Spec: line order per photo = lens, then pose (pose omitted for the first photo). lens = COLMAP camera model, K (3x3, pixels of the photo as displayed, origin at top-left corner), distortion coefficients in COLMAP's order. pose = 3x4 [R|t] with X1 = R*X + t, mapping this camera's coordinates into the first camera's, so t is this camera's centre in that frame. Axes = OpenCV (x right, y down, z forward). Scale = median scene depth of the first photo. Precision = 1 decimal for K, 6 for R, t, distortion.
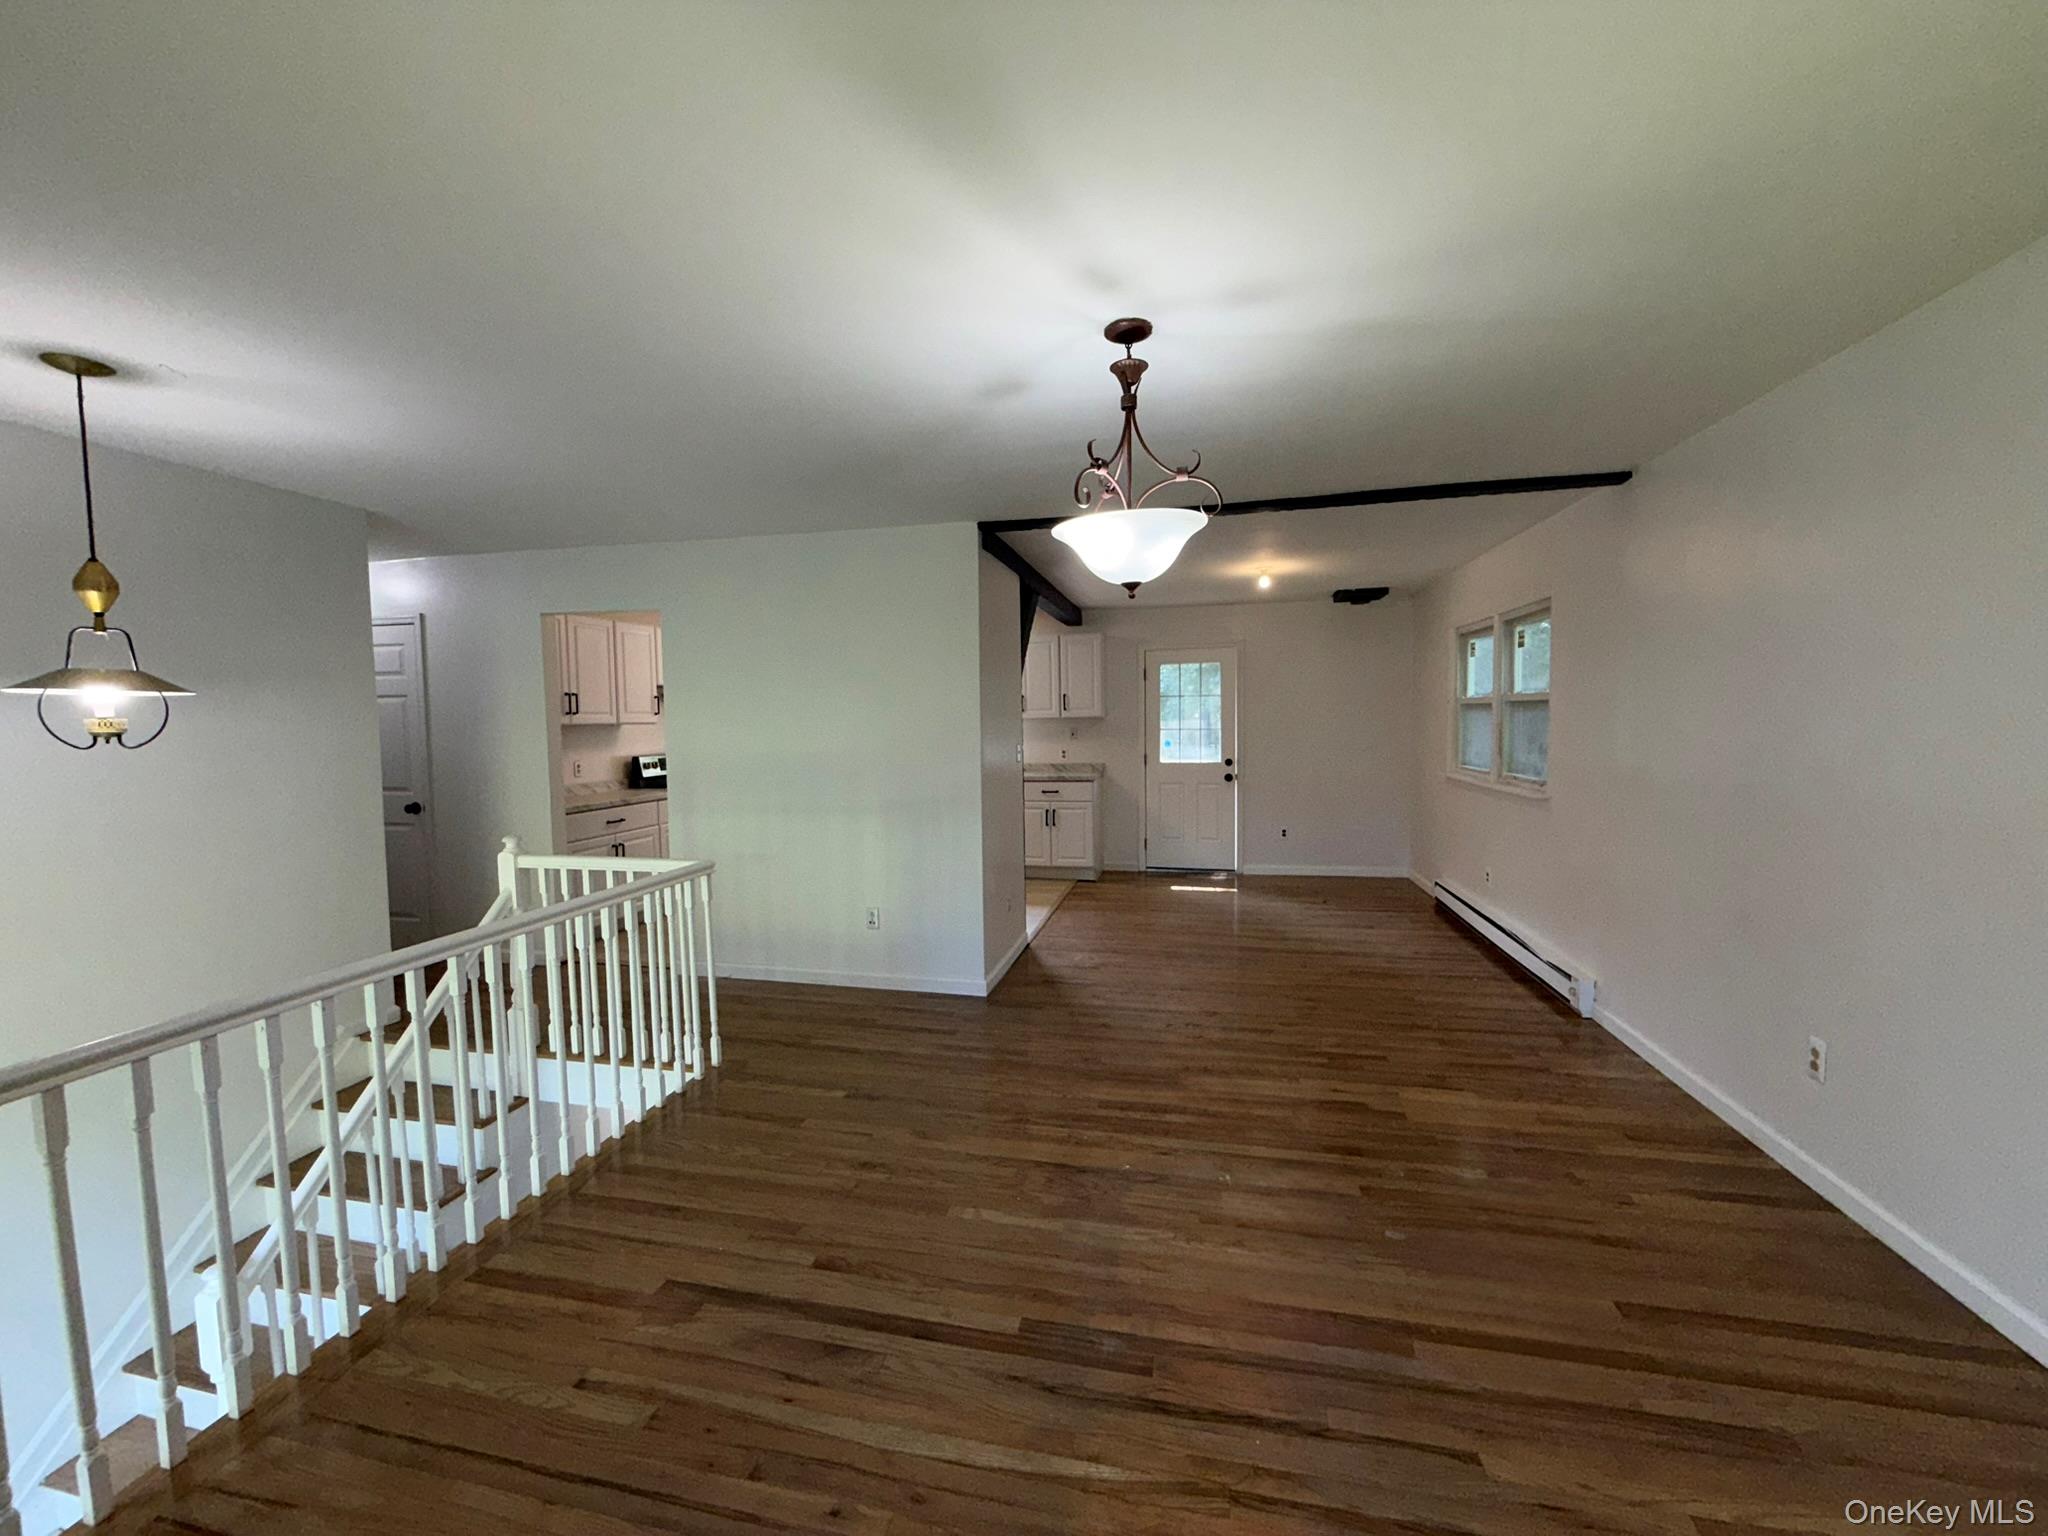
lens RADIAL K [[816.0, 0, 1015.9], [0, 816.0, 767.7], [0, 0, 1]] dist [0.000047, 0.000051]
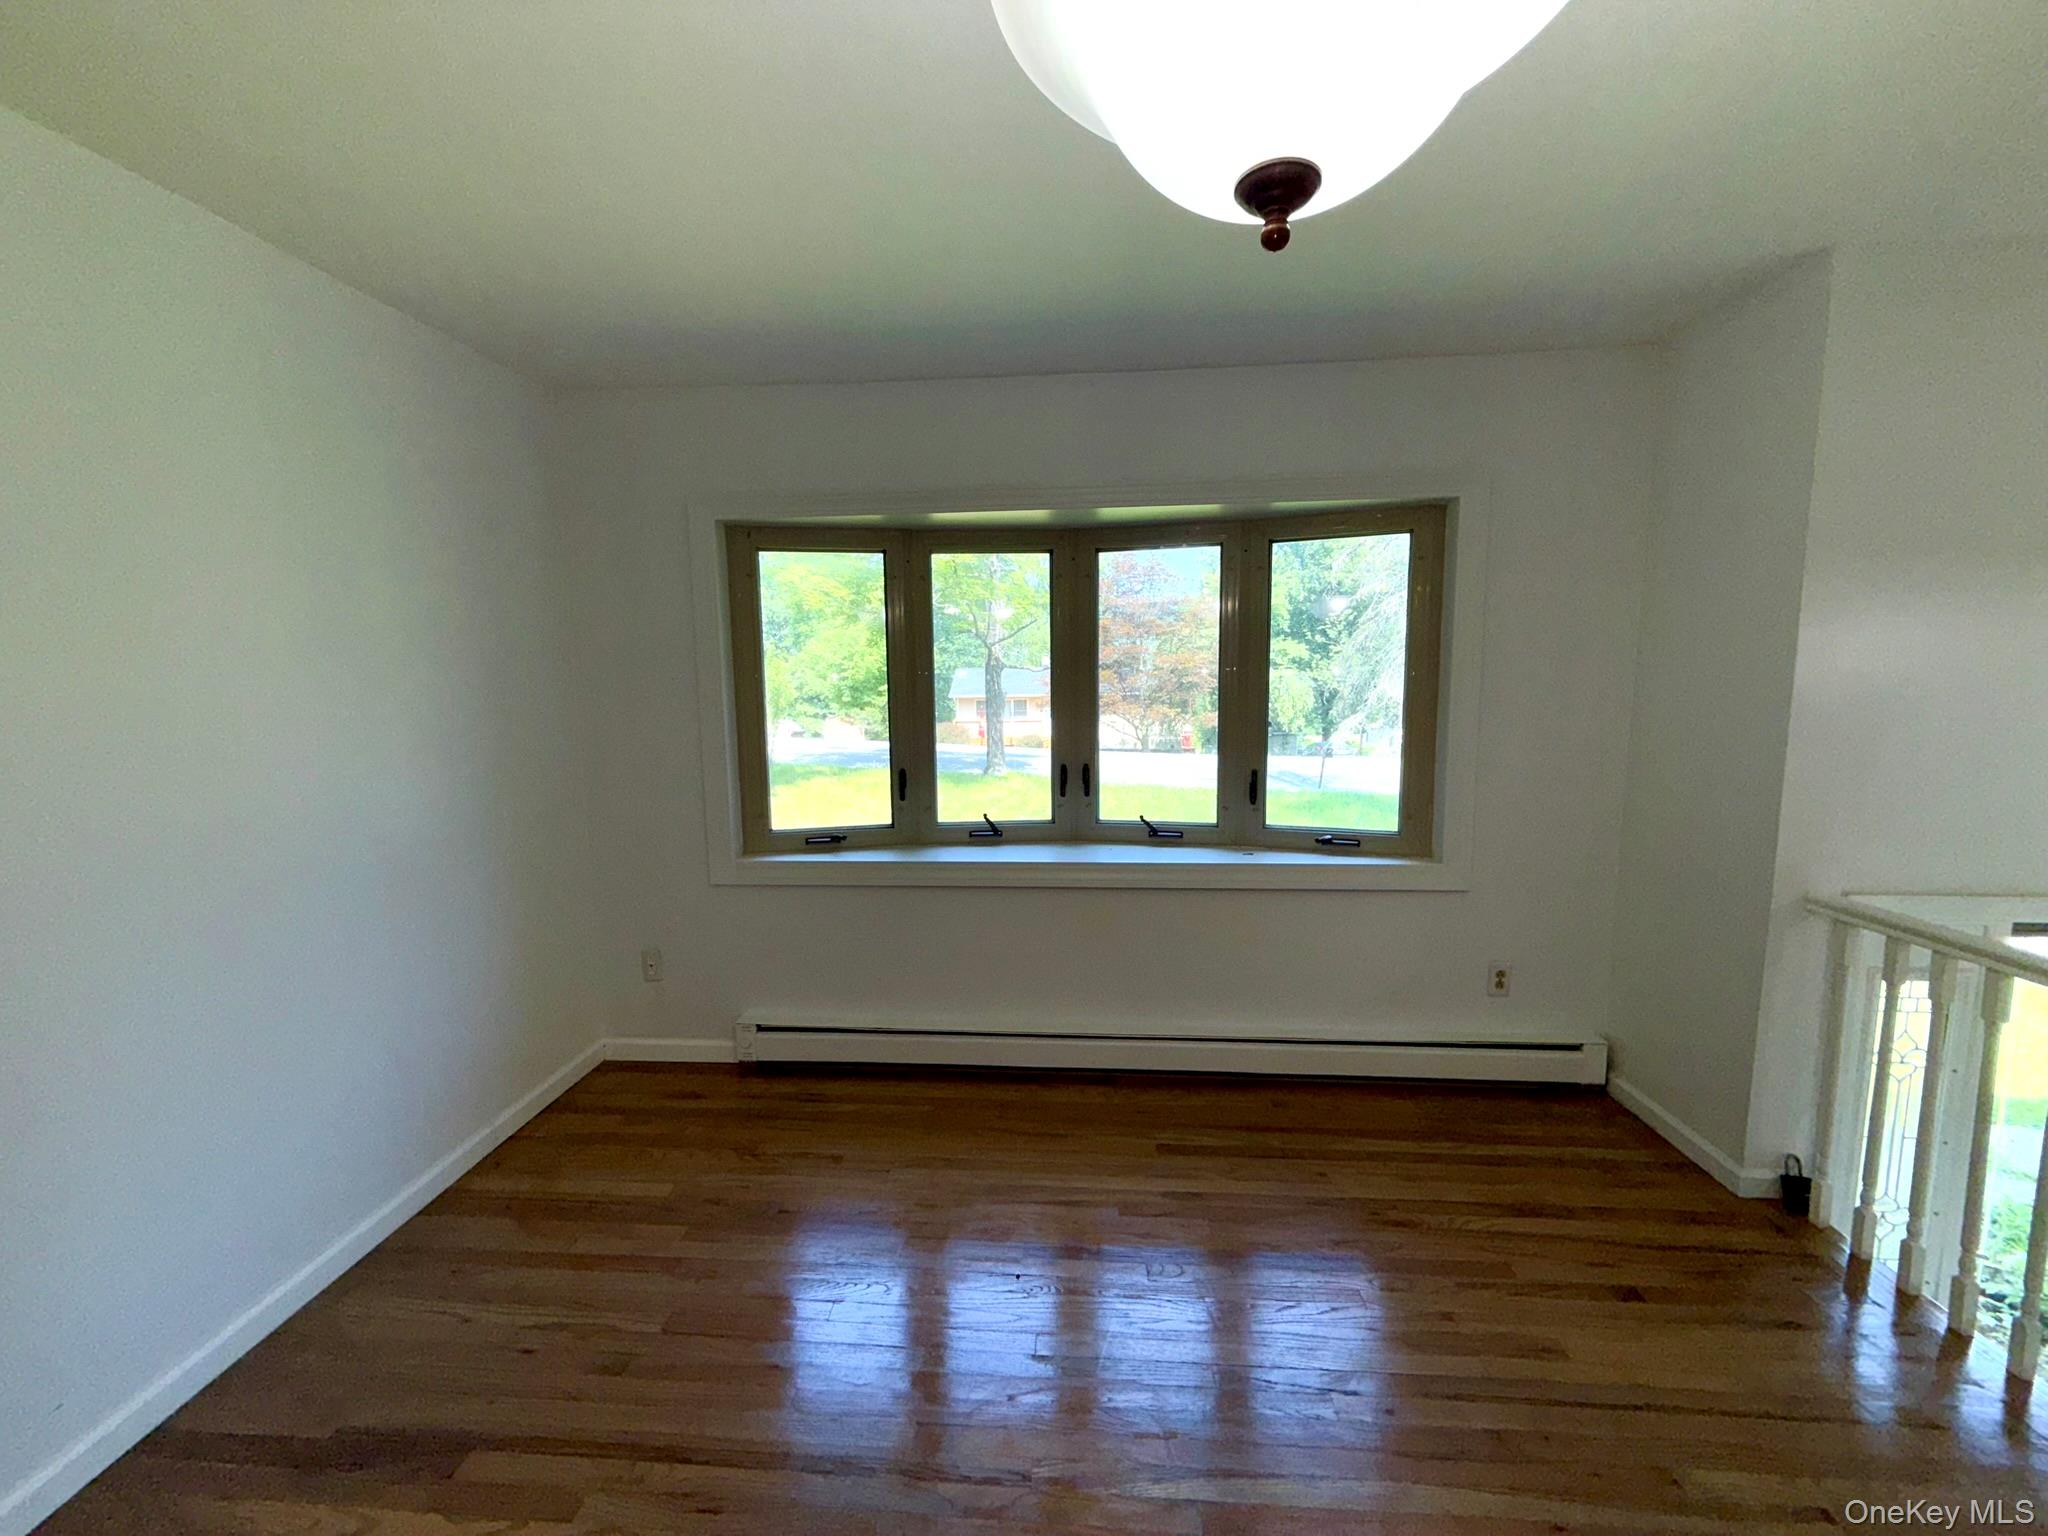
lens RADIAL K [[816.0, 0, 1015.9], [0, 816.0, 767.7], [0, 0, 1]] dist [0.000047, 0.000051]
pose [[-0.989421, 0.044255, -0.138155, 0.162773], [0.018720, 0.983319, 0.180921, -0.058367], [0.143857, 0.176421, -0.973746, 0.777941]]
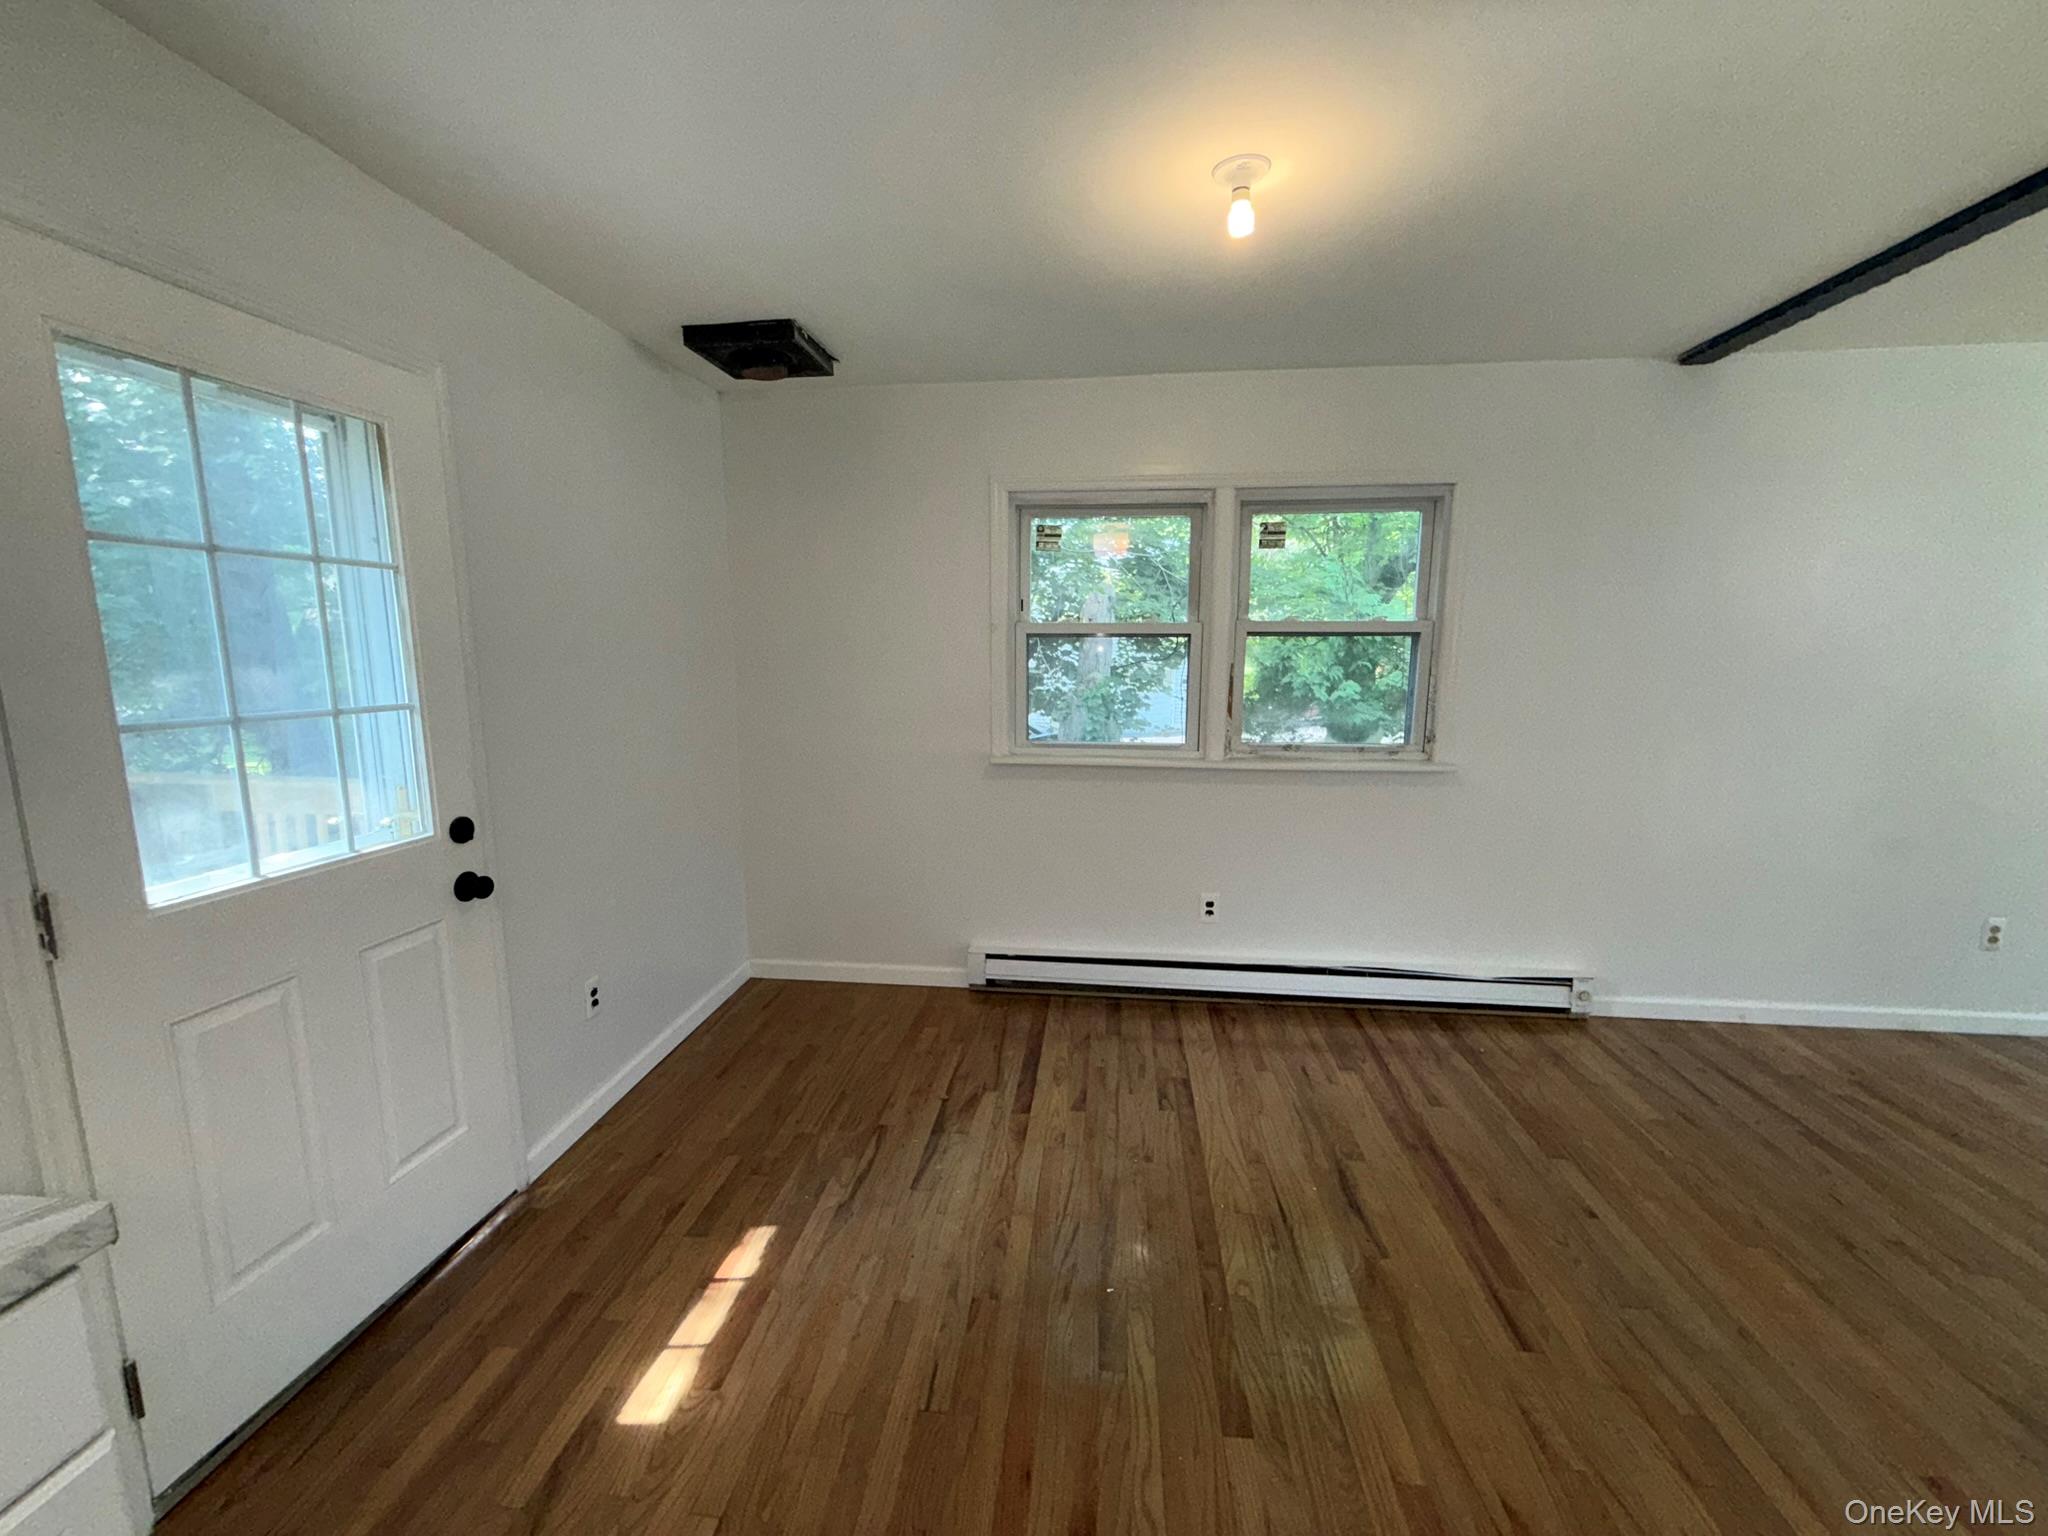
lens RADIAL K [[816.0, 0, 1015.9], [0, 816.0, 767.7], [0, 0, 1]] dist [0.000047, 0.000051]
pose [[-0.106653, -0.136210, 0.984922, -0.031836], [0.062089, 0.987727, 0.143321, -0.113137], [-0.992356, 0.076438, -0.096887, 1.800801]]
